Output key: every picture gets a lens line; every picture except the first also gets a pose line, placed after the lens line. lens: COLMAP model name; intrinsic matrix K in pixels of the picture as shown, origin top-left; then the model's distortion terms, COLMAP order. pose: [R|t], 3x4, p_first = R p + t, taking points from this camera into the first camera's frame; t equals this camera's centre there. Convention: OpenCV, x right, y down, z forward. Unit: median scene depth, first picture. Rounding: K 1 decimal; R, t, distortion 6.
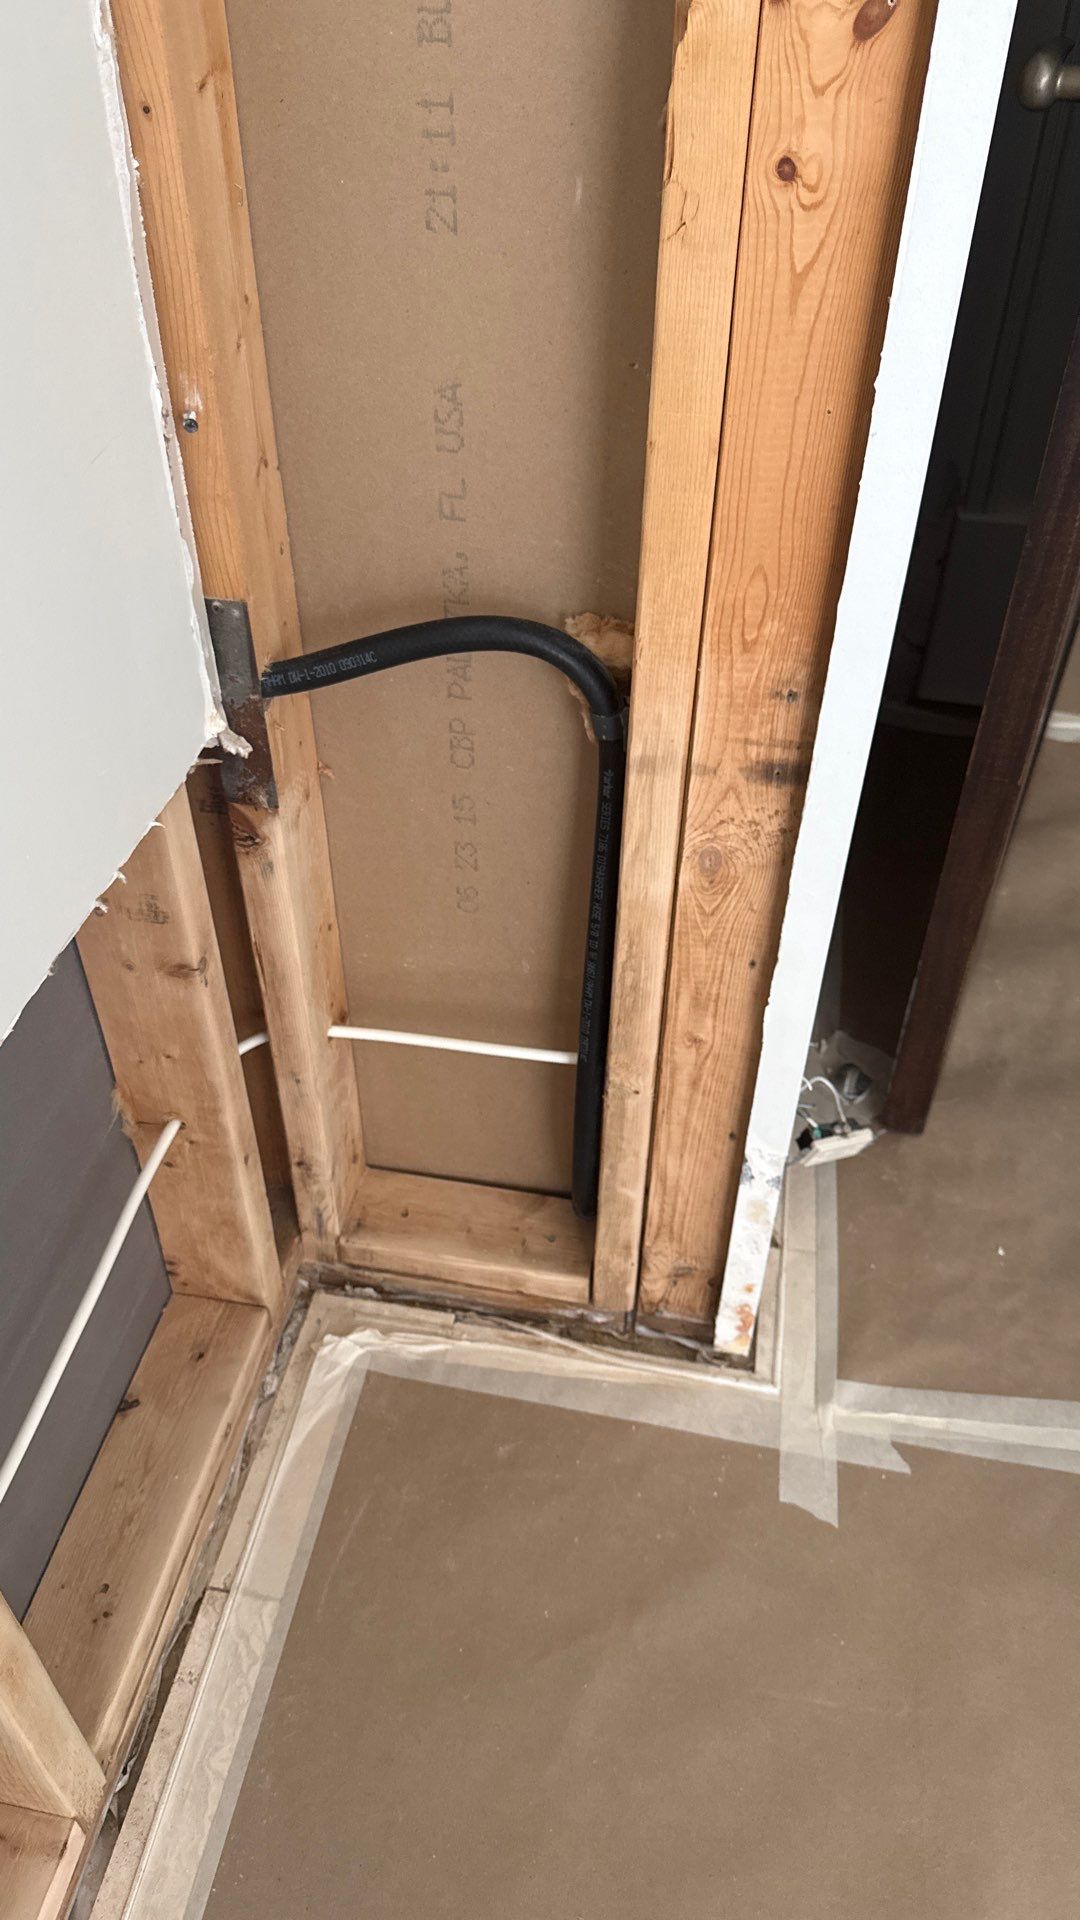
lens RADIAL K [[1355.9, 0, 527.1], [0, 1355.9, 962.4], [0, 0, 1]] dist [0.009696, -0.038945]
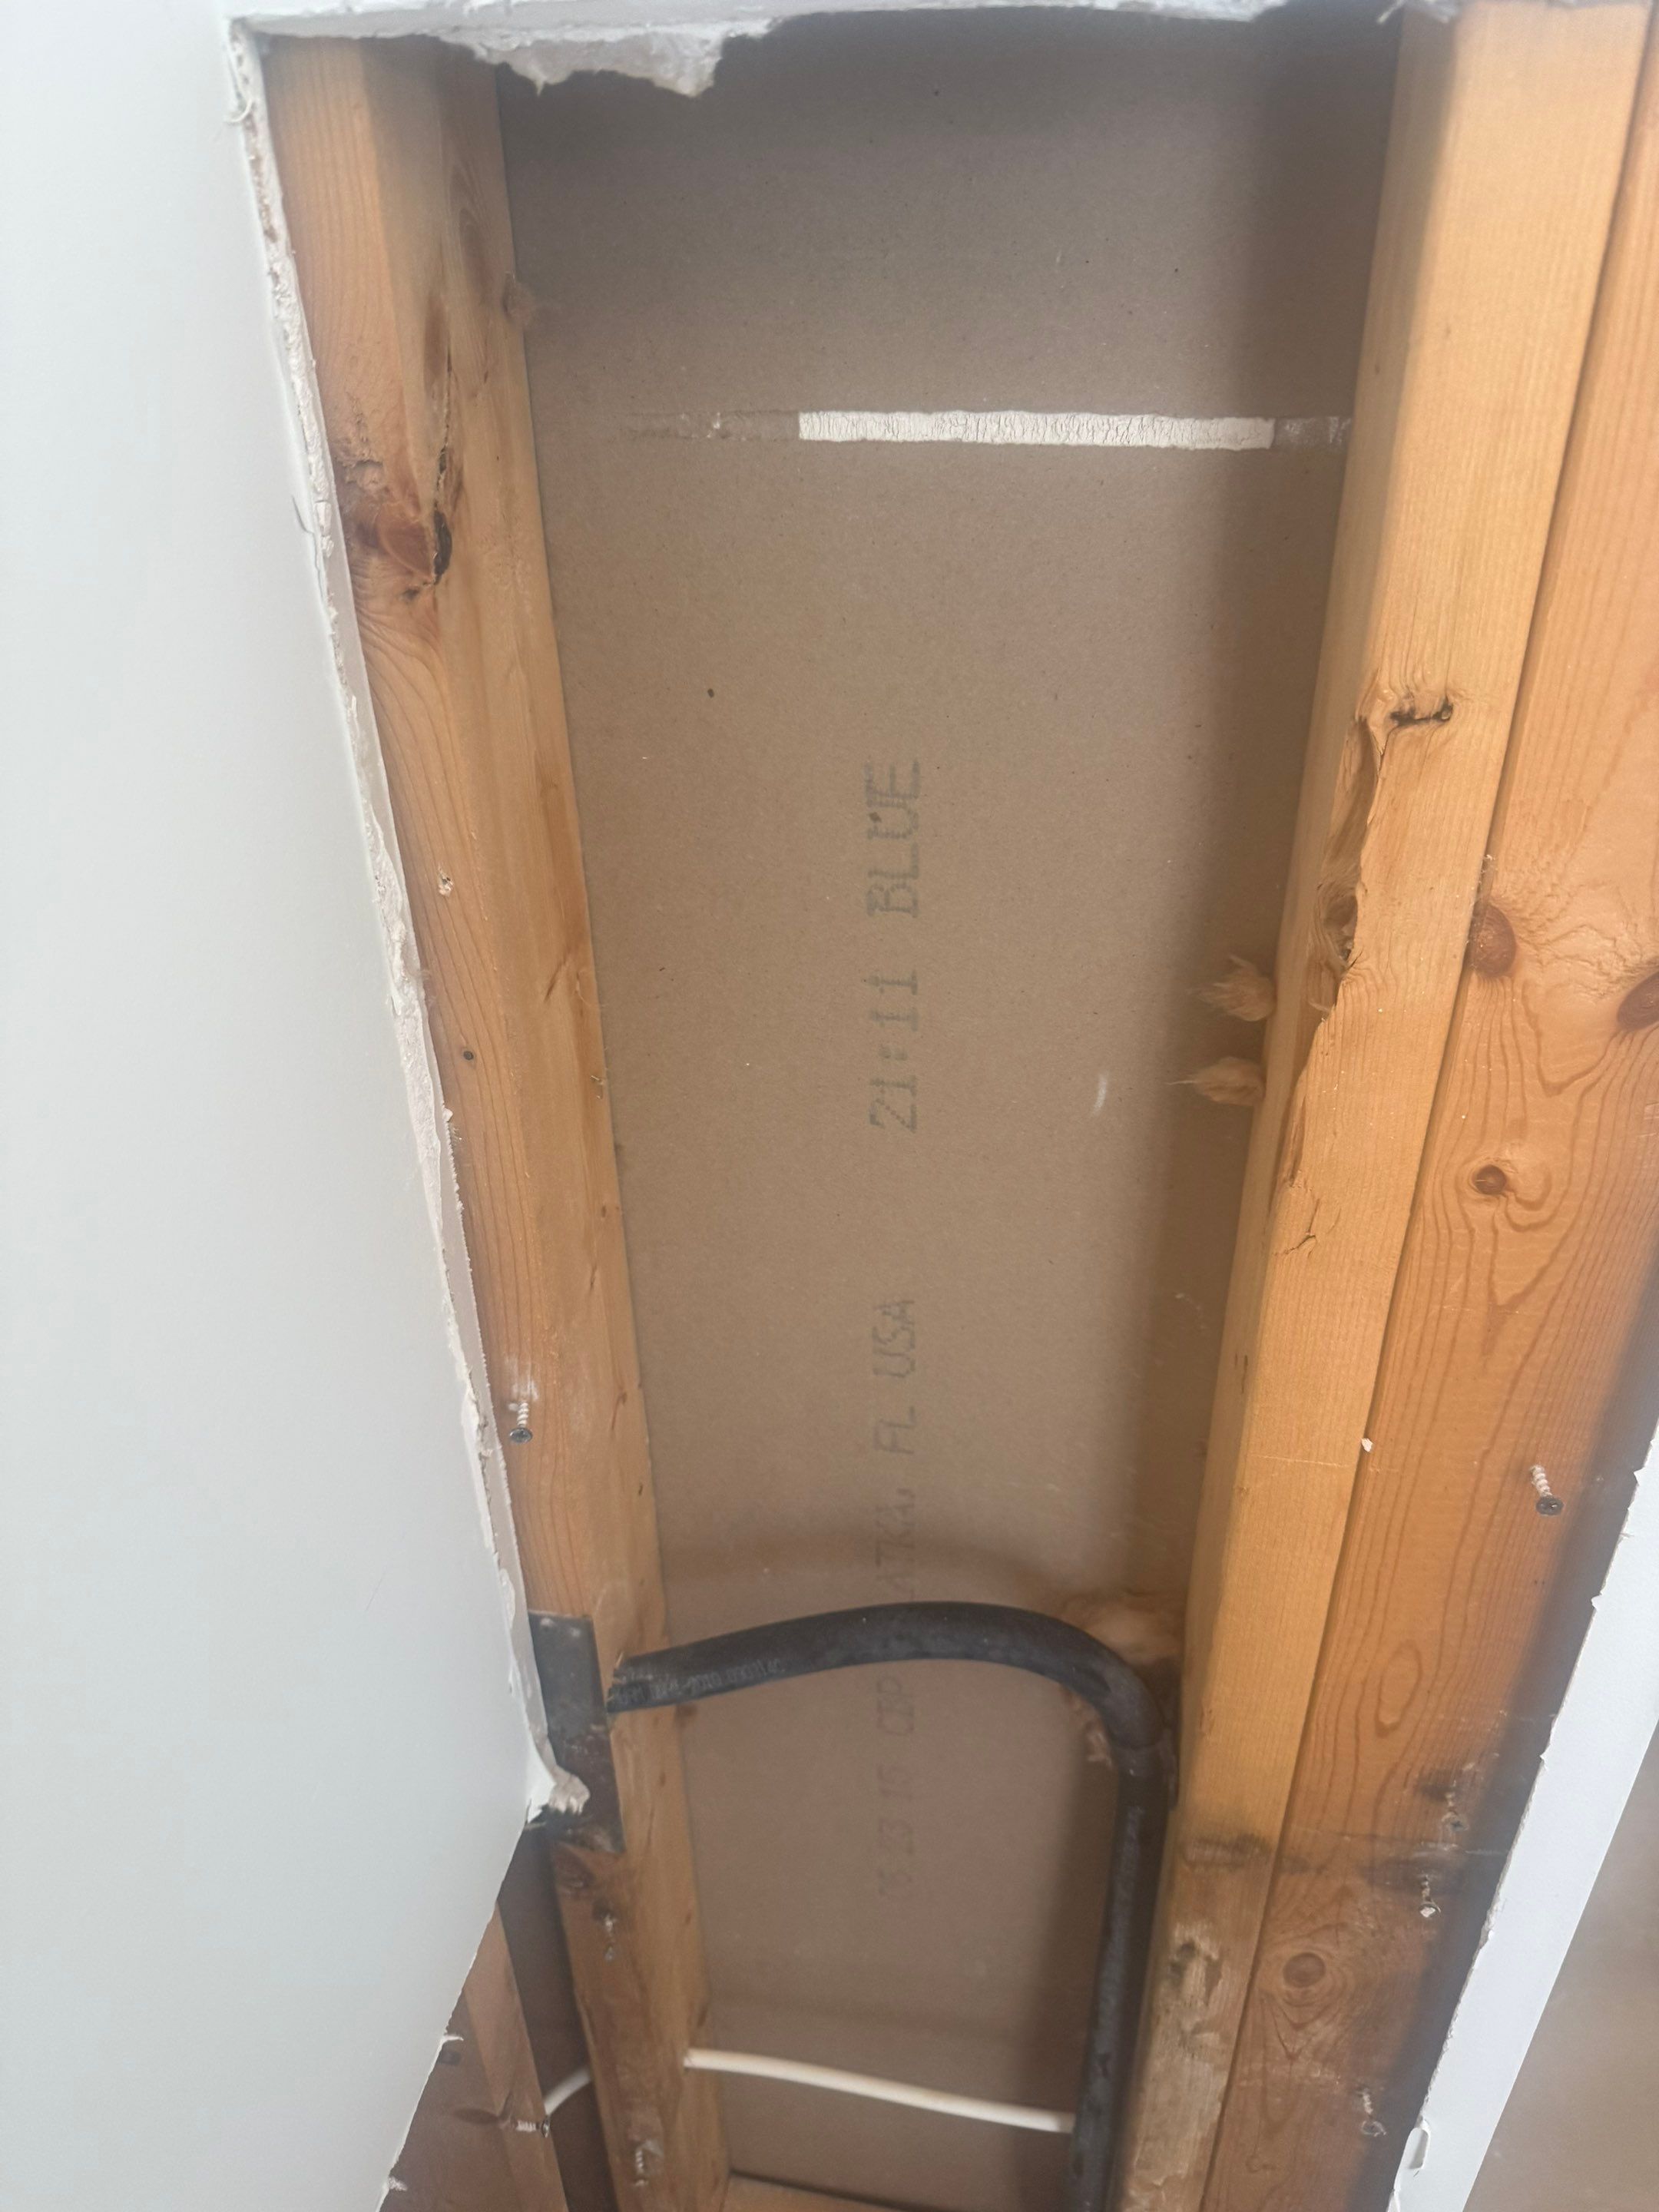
lens RADIAL K [[1535.4, 0, 820.0], [0, 1535.4, 1097.6], [0, 0, 1]] dist [0.085937, -0.168735]
pose [[0.999701, -0.020805, -0.012851, -0.077541], [0.018238, 0.984409, -0.174948, -0.363621], [0.016291, 0.174661, 0.984494, 0.204164]]
